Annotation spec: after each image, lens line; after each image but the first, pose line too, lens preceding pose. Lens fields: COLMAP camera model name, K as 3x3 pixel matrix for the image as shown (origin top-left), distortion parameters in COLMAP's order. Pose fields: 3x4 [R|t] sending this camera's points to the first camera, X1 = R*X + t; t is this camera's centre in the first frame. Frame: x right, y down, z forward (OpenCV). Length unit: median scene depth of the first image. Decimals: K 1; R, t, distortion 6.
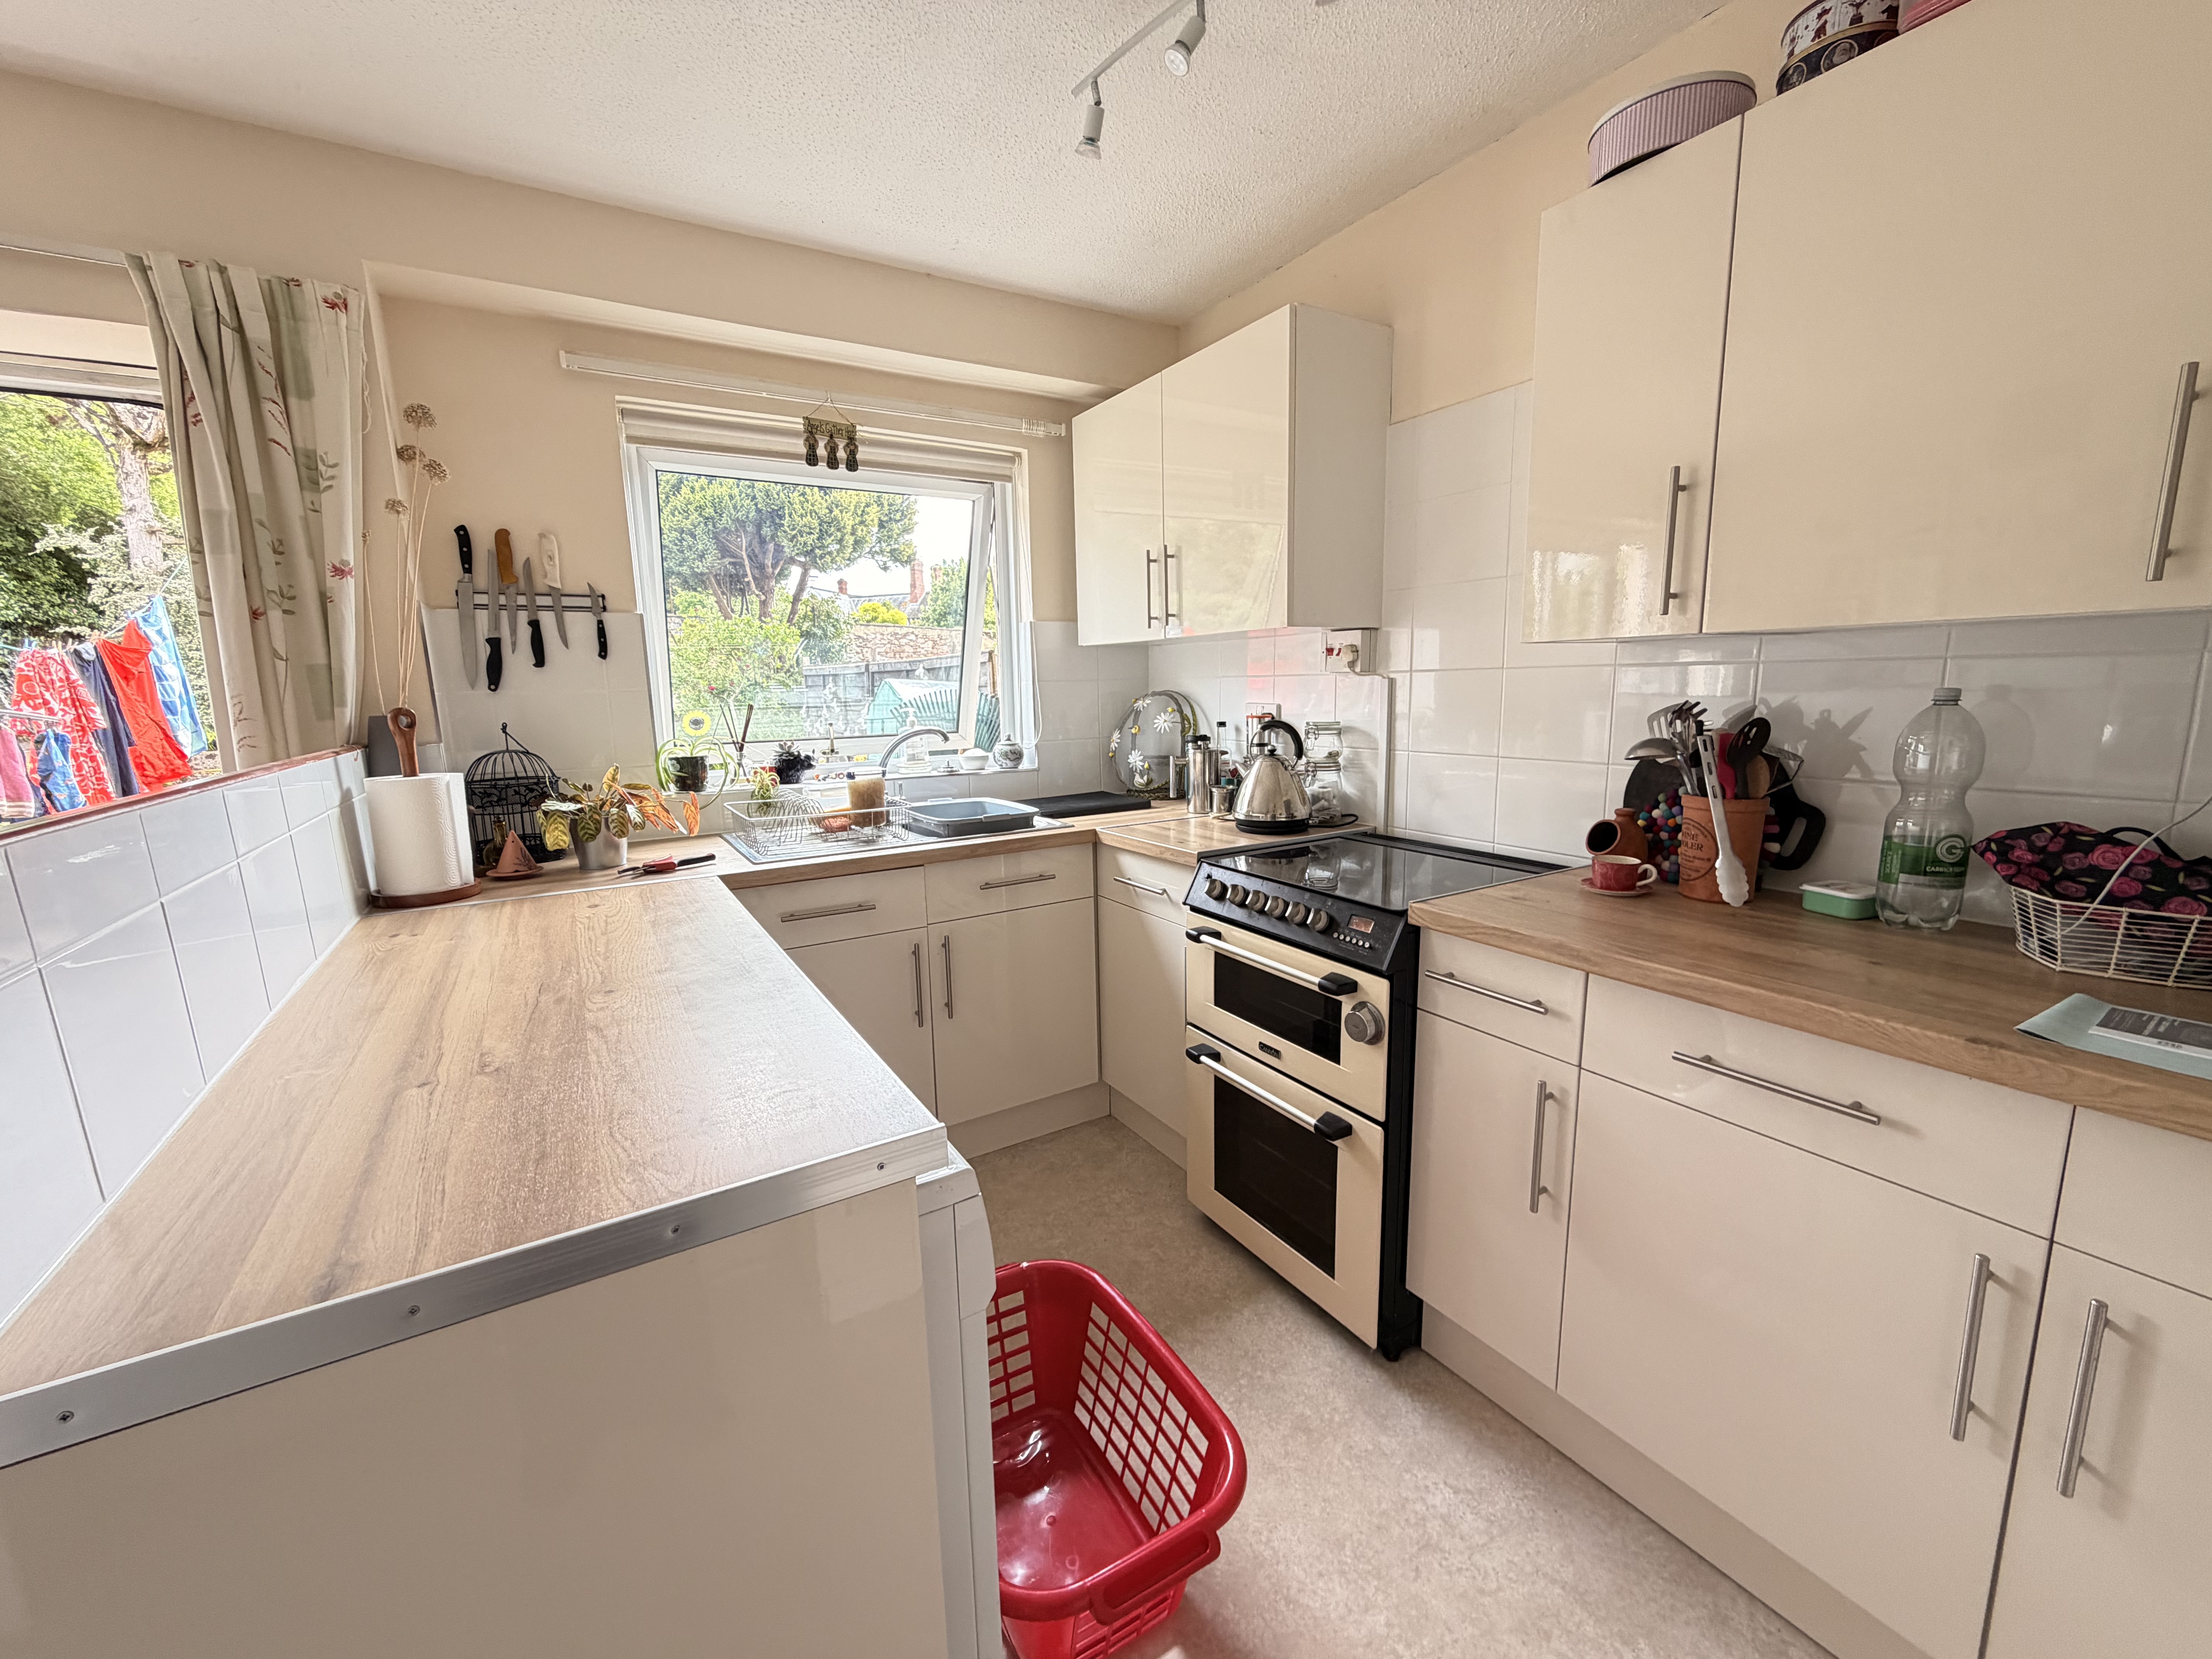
lens RADIAL K [[876.7, 0, 1094.2], [0, 876.7, 828.1], [0, 0, 1]] dist [0.002026, 0.000486]
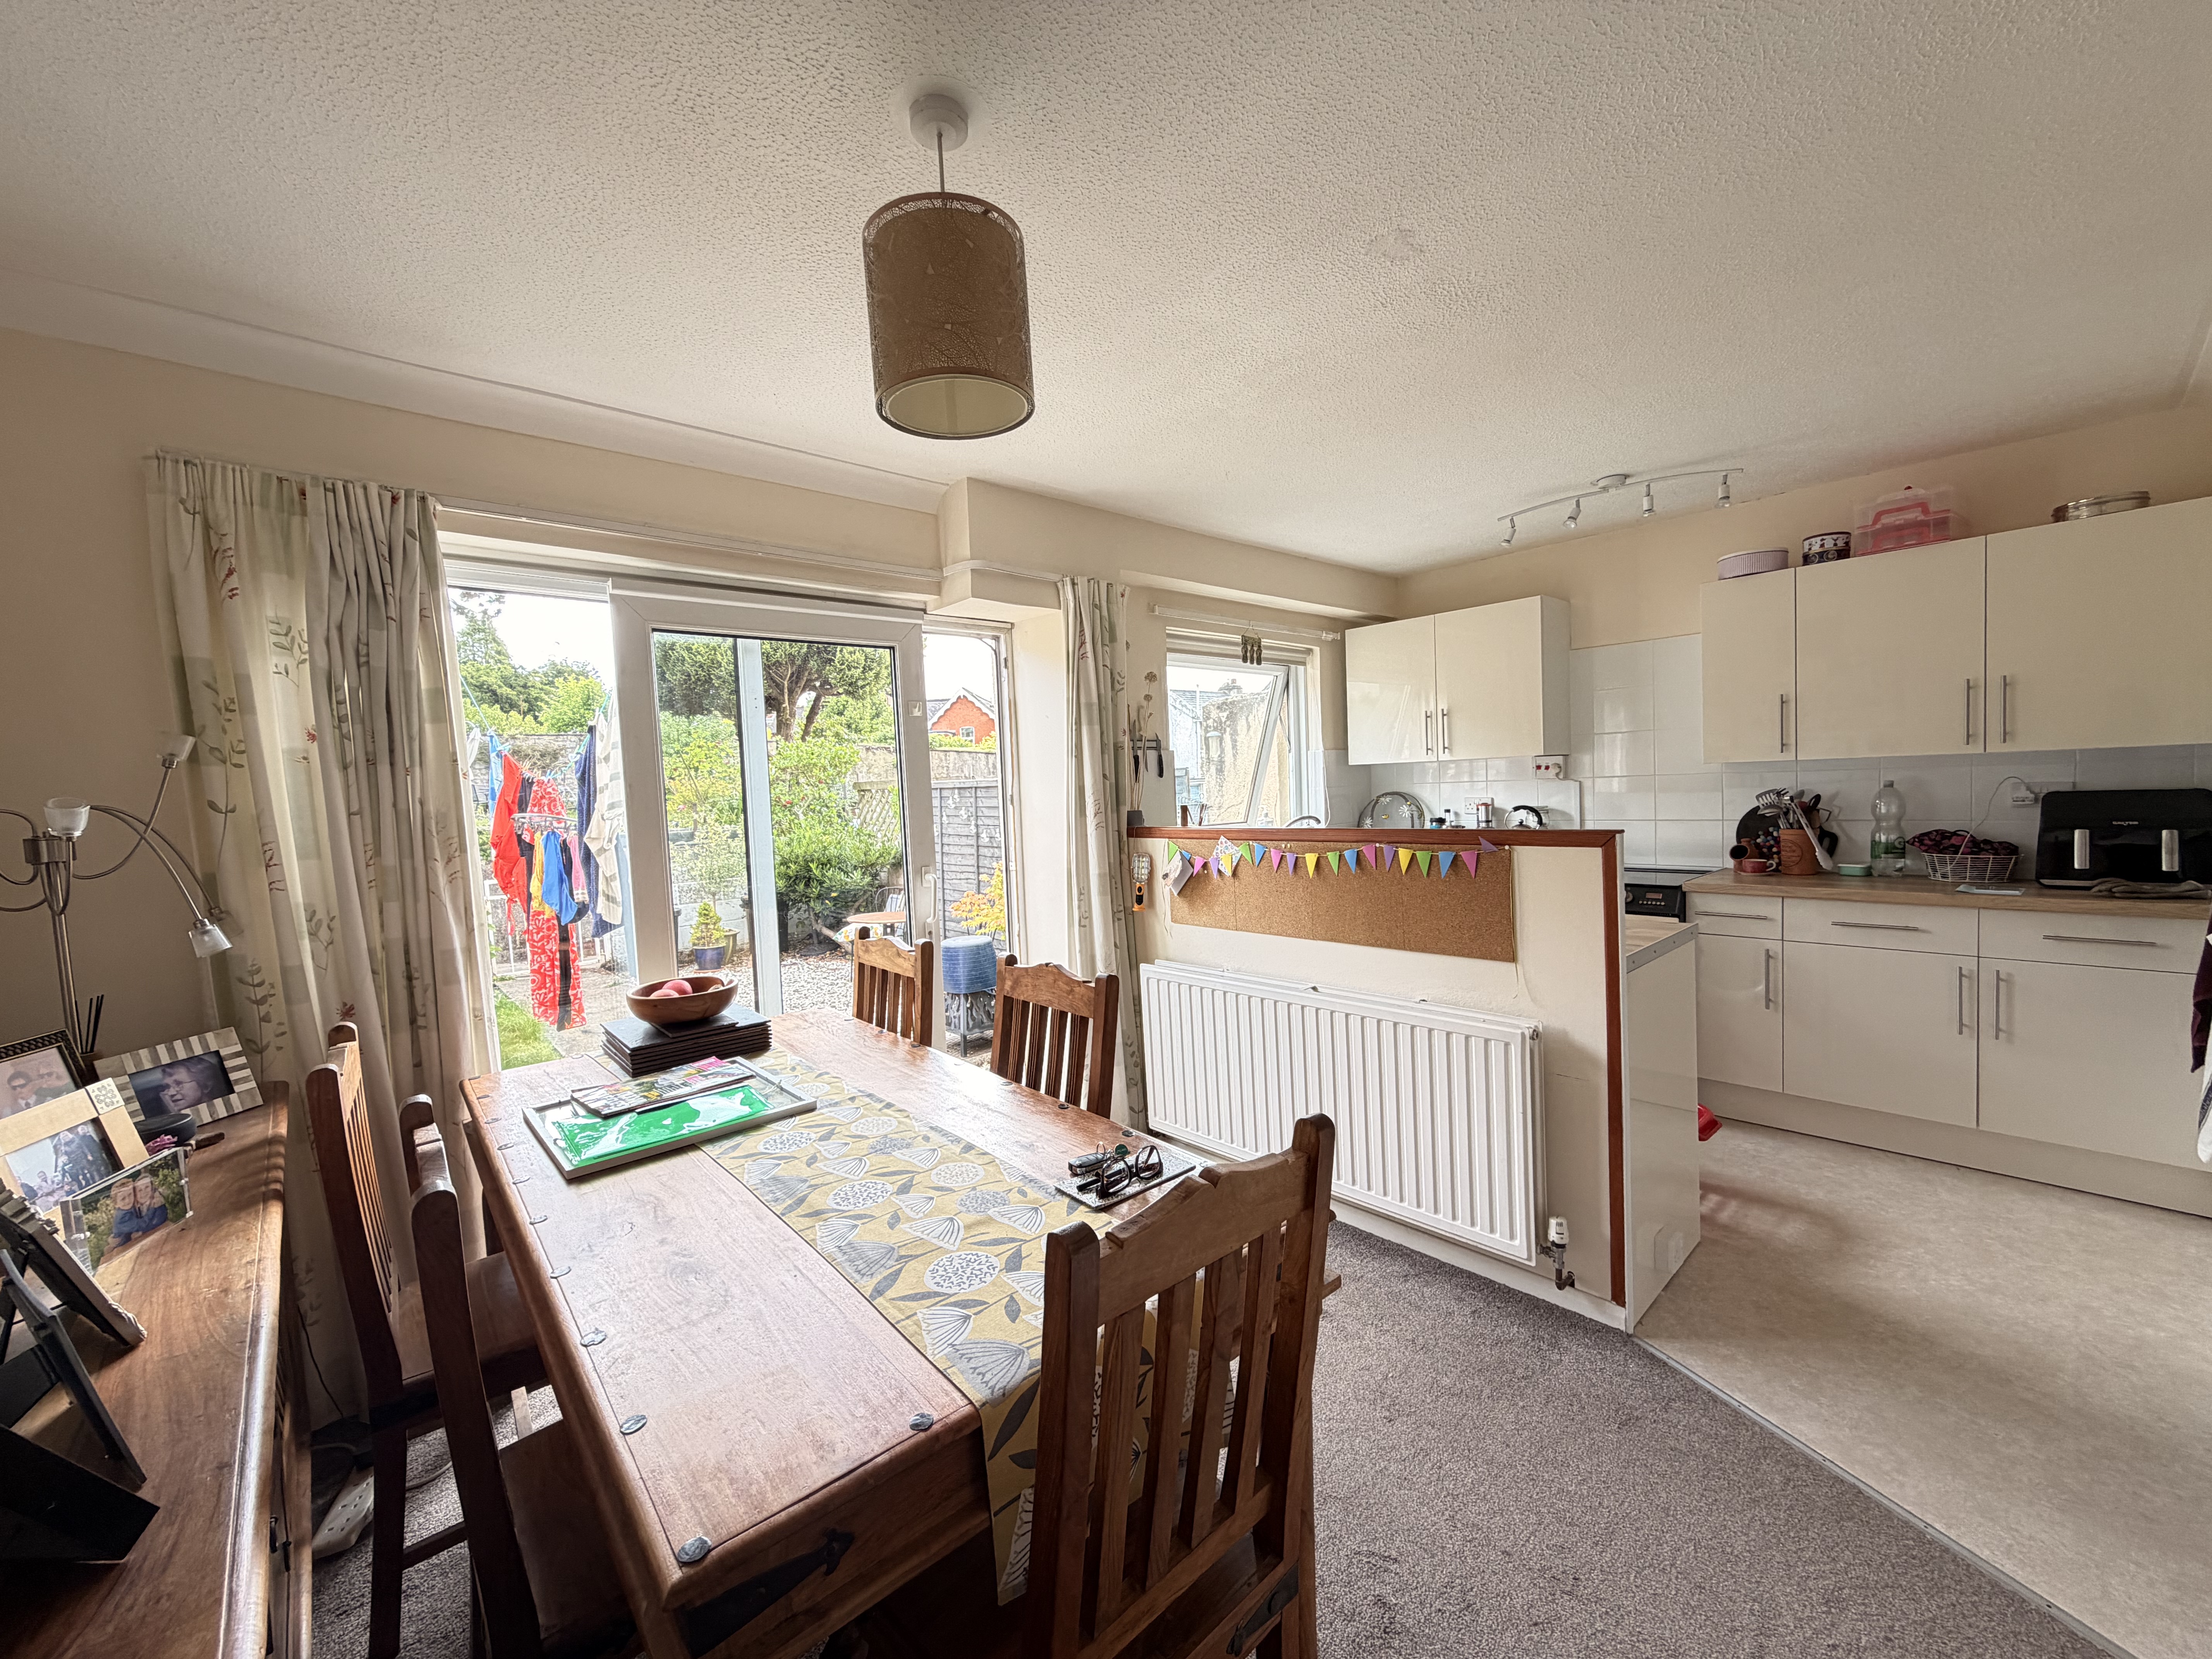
lens RADIAL K [[876.7, 0, 1100.4], [0, 876.7, 827.2], [0, 0, 1]] dist [0.002026, 0.000486]
pose [[0.980788, -0.026446, 0.193277, -0.976225], [0.050352, 0.991515, -0.119847, 0.091259], [-0.188468, 0.127276, 0.973797, -0.572030]]
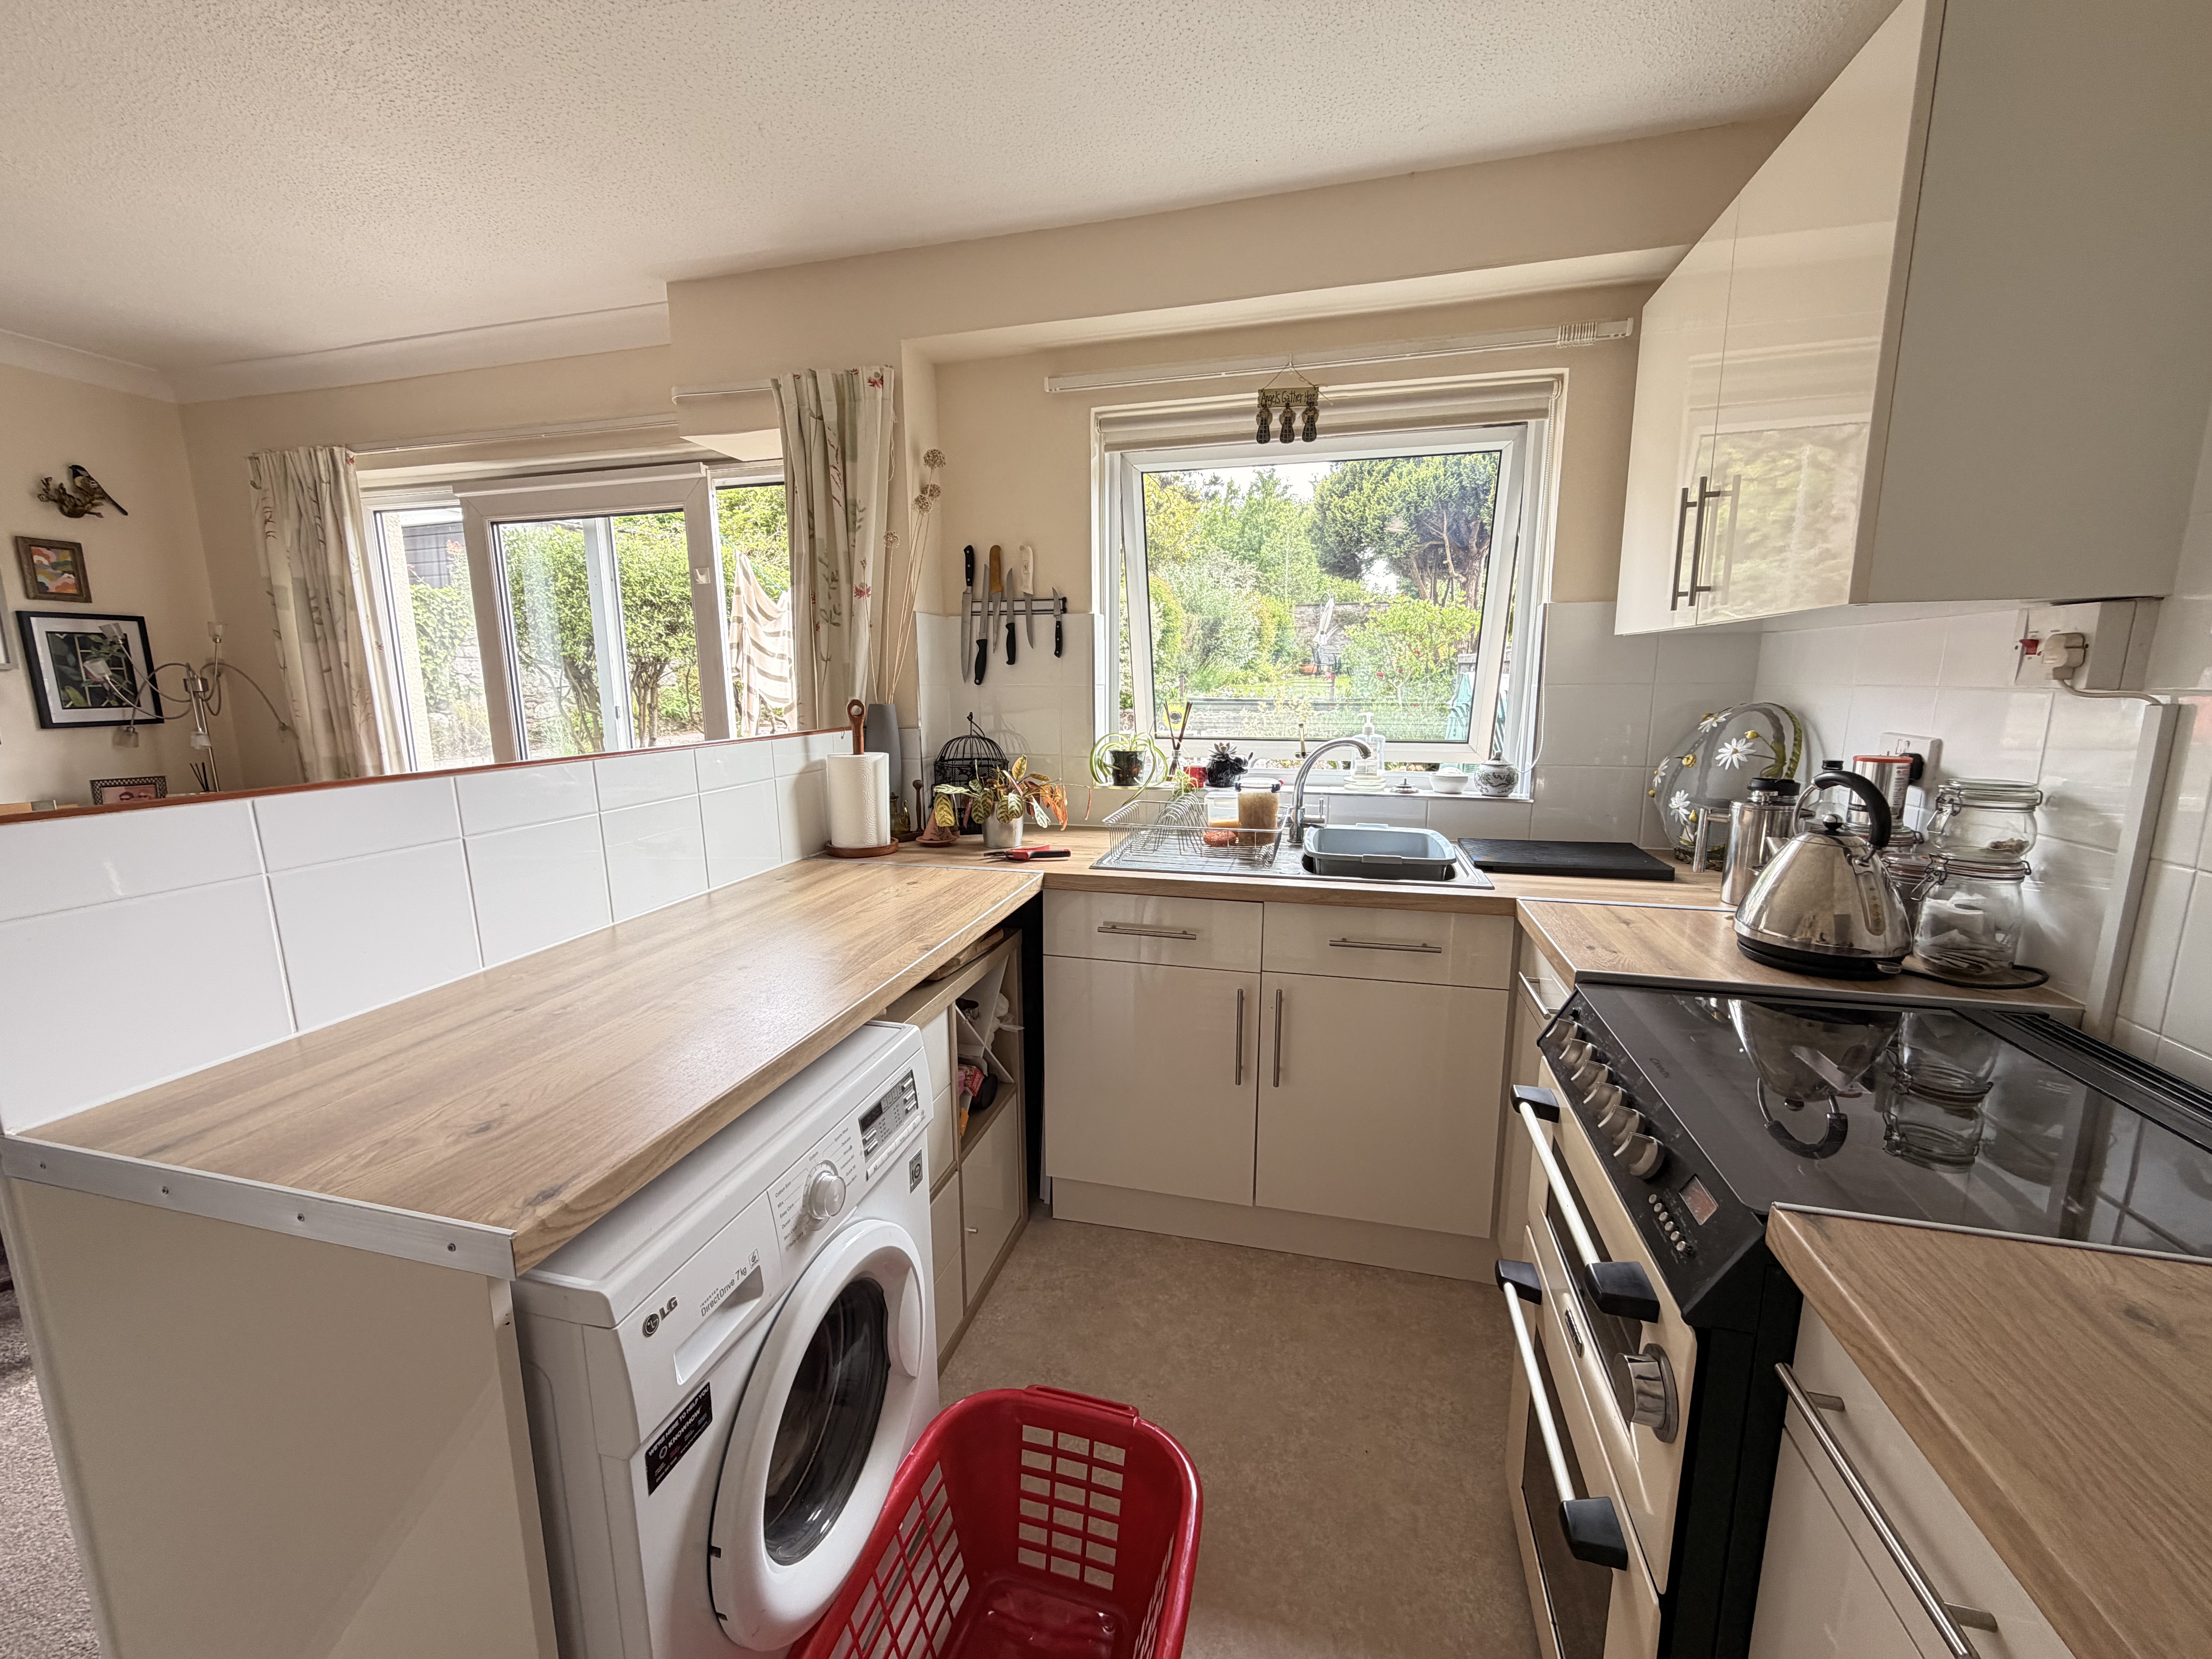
lens RADIAL K [[876.7, 0, 1101.8], [0, 876.7, 827.8], [0, 0, 1]] dist [0.002026, 0.000486]
pose [[0.696793, 0.140912, -0.703294, 0.271085], [-0.127442, 0.989234, 0.071939, -0.066422], [0.705859, 0.039503, 0.707250, 0.269130]]
